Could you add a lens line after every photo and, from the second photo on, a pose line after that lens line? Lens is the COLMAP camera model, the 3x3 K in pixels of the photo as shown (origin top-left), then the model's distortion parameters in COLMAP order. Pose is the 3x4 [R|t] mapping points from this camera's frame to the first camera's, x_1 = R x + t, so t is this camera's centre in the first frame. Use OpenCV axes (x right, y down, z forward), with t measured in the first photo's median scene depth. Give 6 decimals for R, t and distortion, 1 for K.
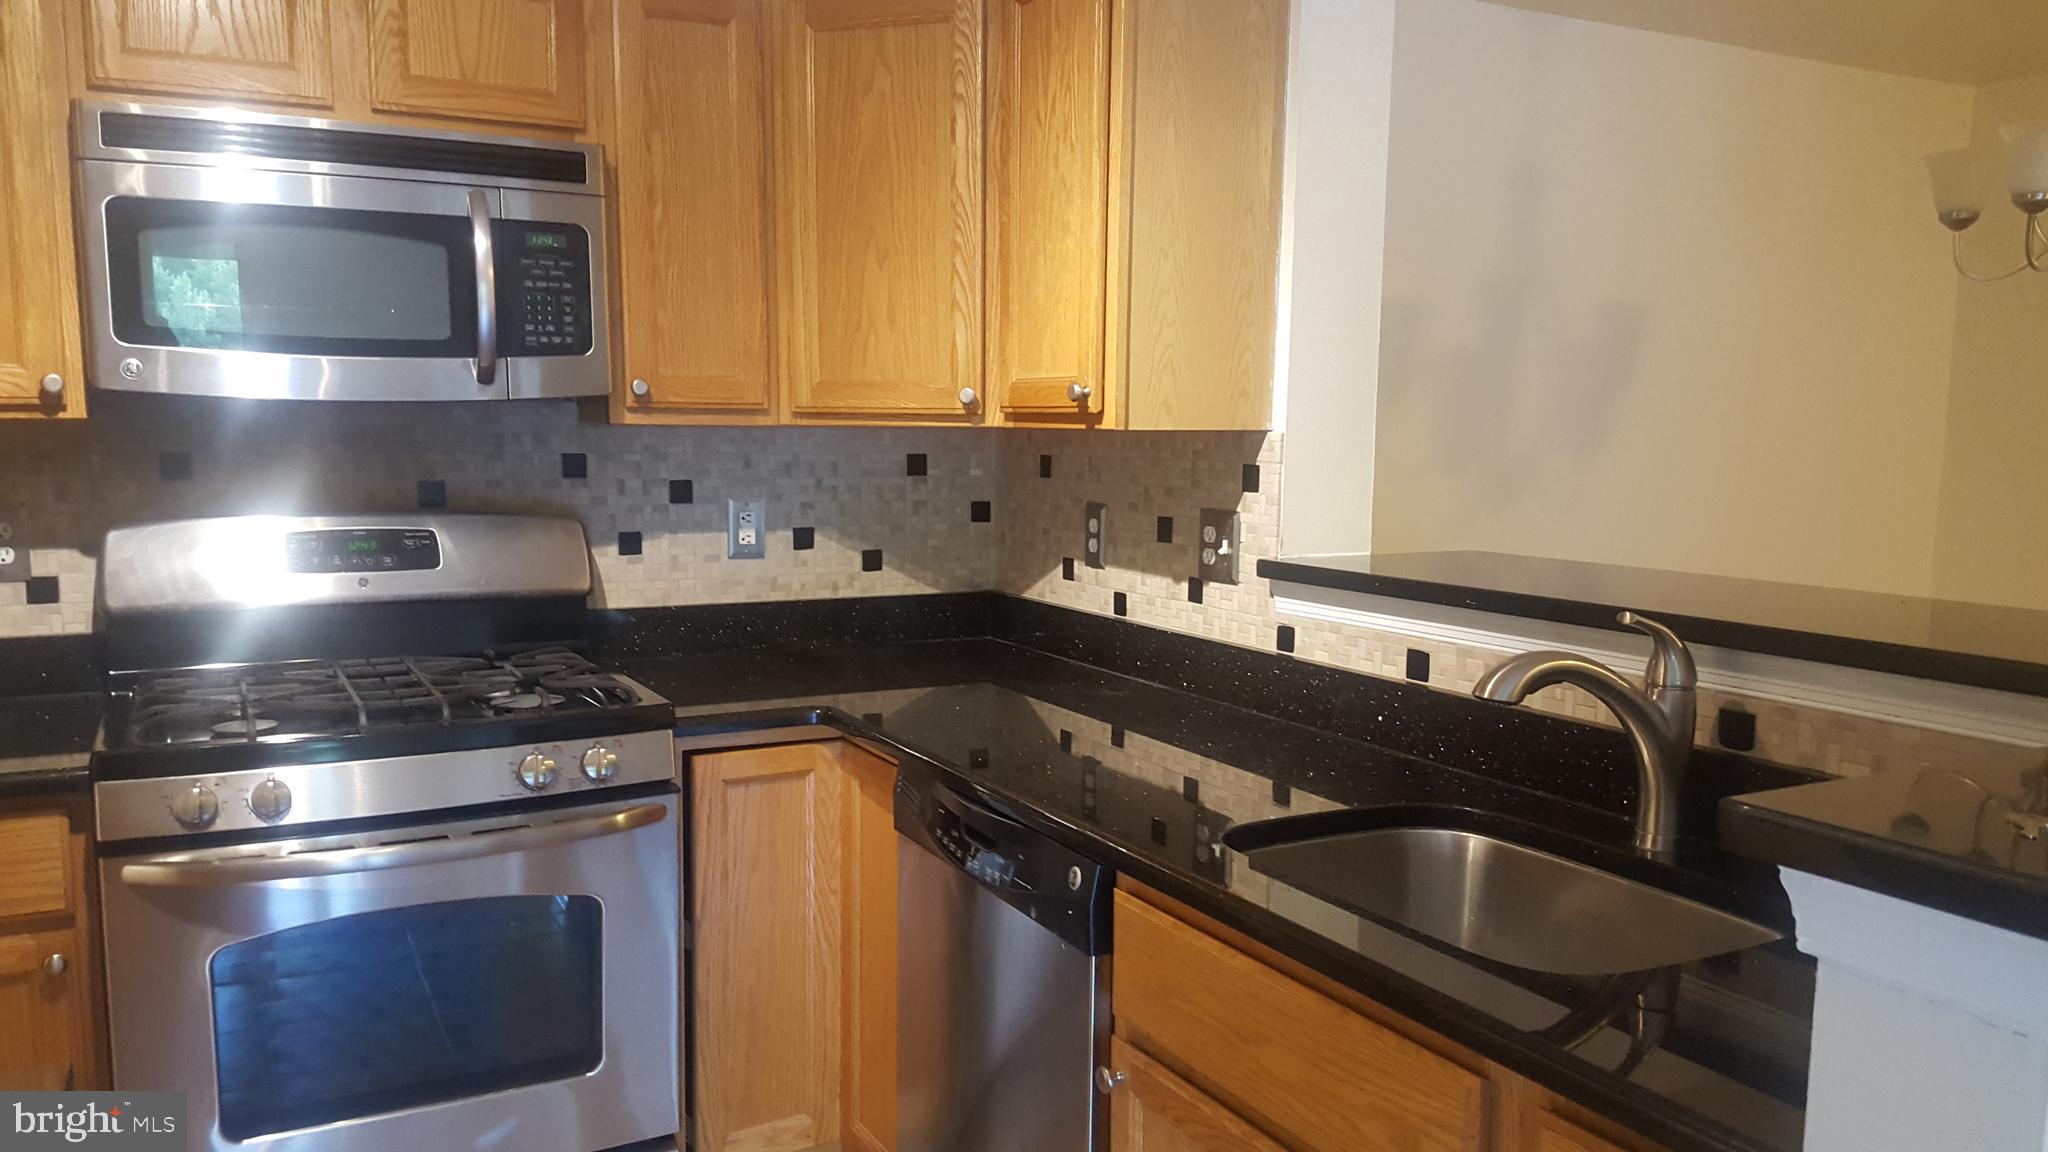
lens RADIAL K [[1378.3, 0, 1023.4], [0, 1378.3, 600.0], [0, 0, 1]] dist [-0.026885, -0.000470]
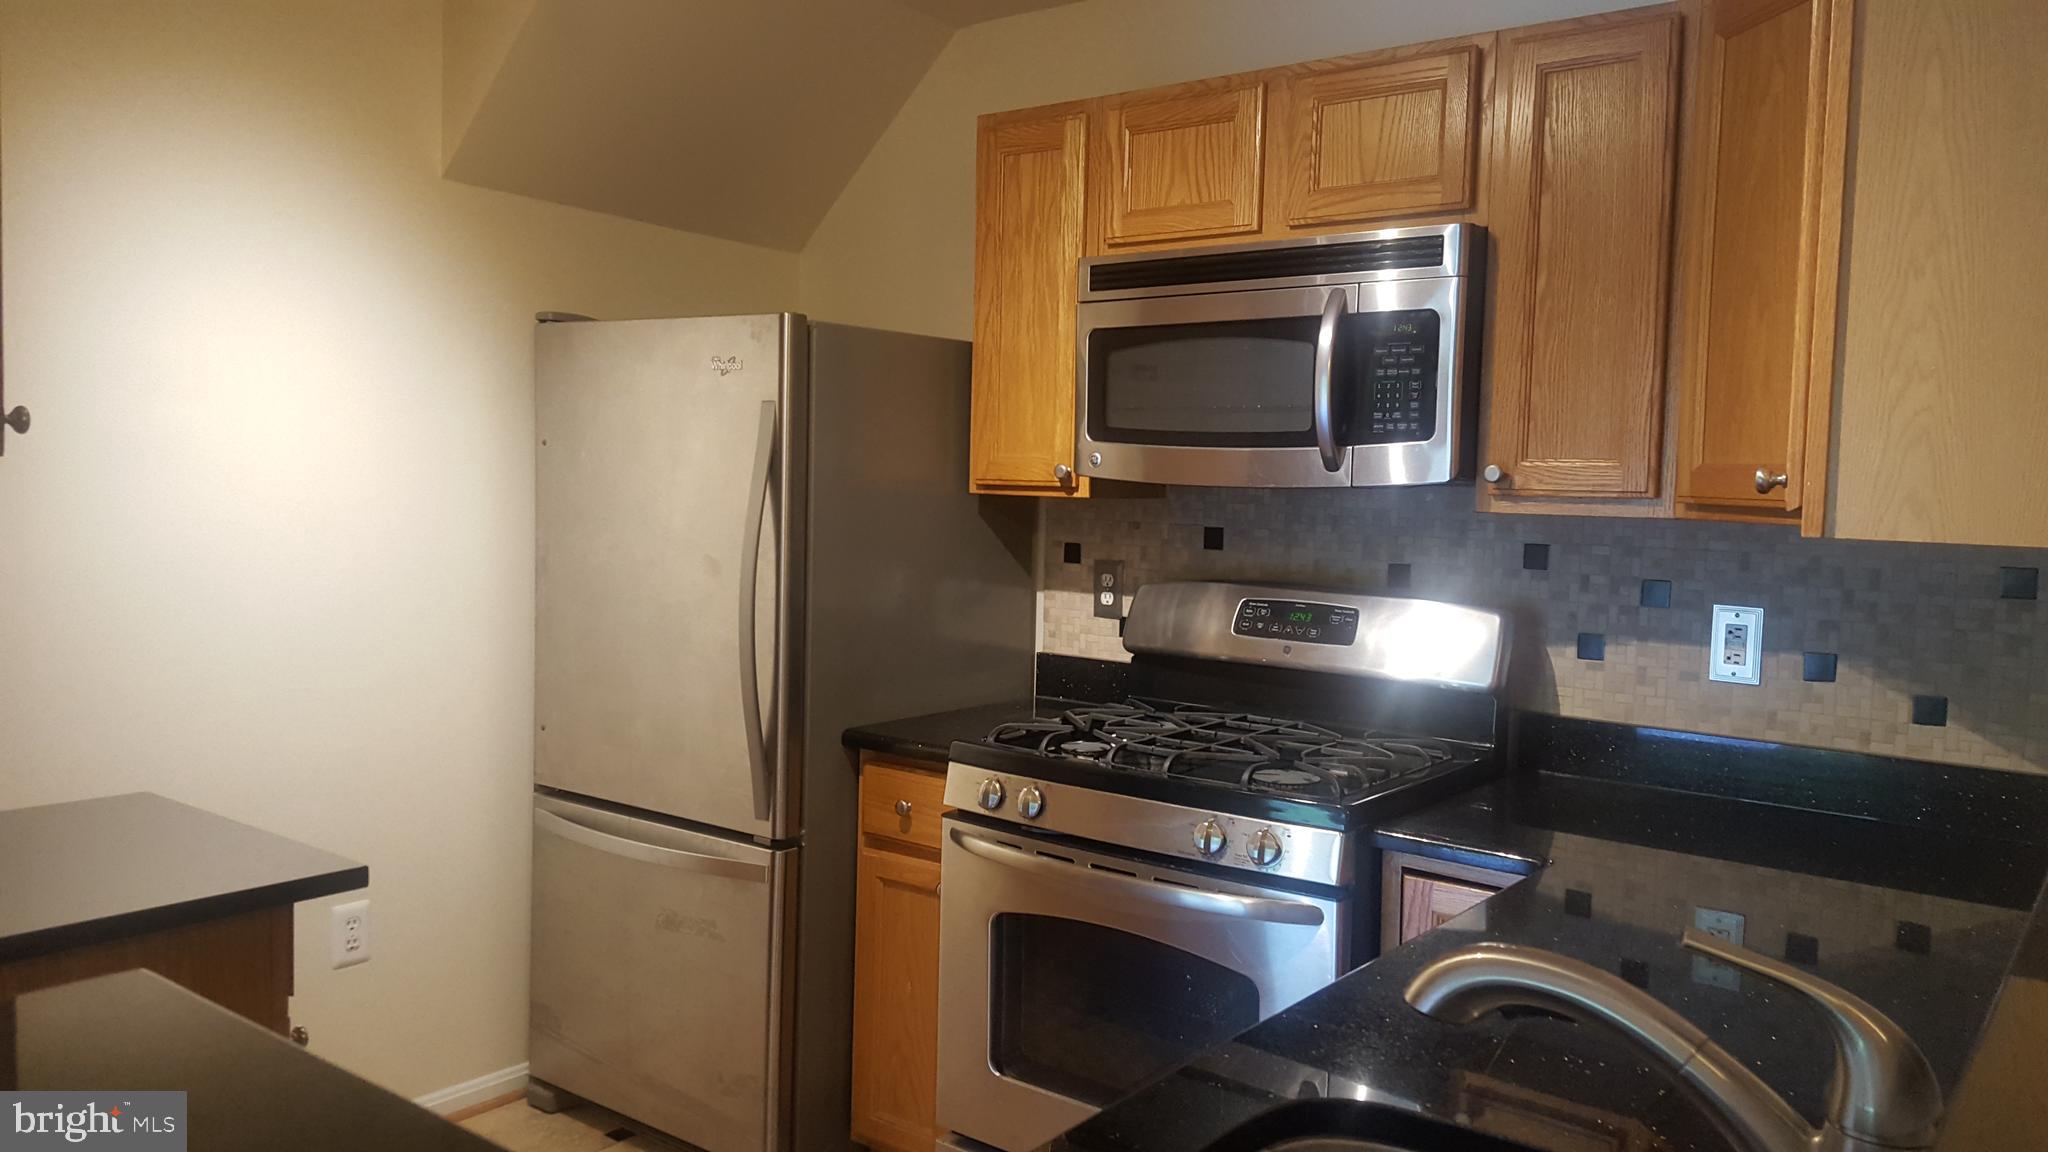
lens RADIAL K [[1524.3, 0, 1084.6], [0, 1524.3, 574.1], [0, 0, 1]] dist [0.003418, -0.069786]
pose [[0.386799, 0.058997, -0.920275, 0.489410], [-0.133586, 0.991010, 0.007385, -0.051016], [0.912437, 0.120079, 0.391203, 0.309941]]
